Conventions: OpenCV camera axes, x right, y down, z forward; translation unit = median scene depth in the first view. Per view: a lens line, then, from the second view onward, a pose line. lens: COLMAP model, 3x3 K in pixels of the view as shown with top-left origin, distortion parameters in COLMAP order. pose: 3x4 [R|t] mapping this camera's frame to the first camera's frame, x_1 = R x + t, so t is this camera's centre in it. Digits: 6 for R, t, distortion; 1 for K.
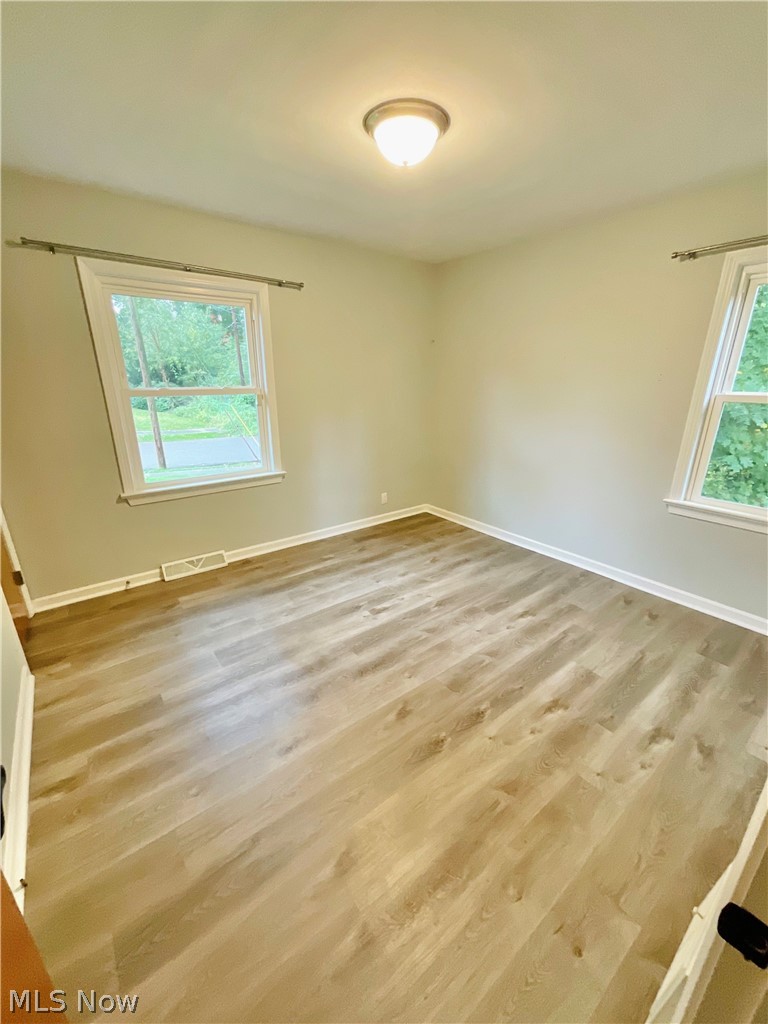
lens RADIAL K [[417.3, 0, 378.1], [0, 417.3, 517.7], [0, 0, 1]] dist [-0.001103, 0.001002]
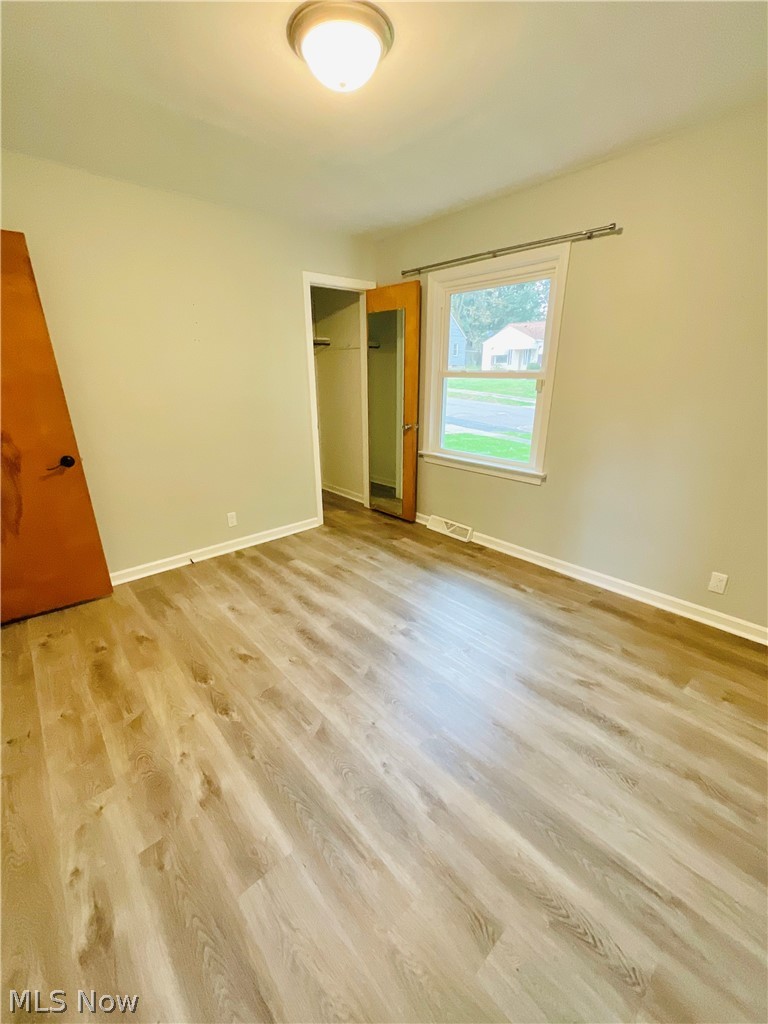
lens RADIAL K [[417.3, 0, 377.6], [0, 417.3, 510.1], [0, 0, 1]] dist [-0.001103, 0.001002]
pose [[0.070077, 0.316087, -0.946139, 0.814079], [-0.319441, 0.905635, 0.278895, -0.248476], [0.945012, 0.282691, 0.164435, 0.837766]]
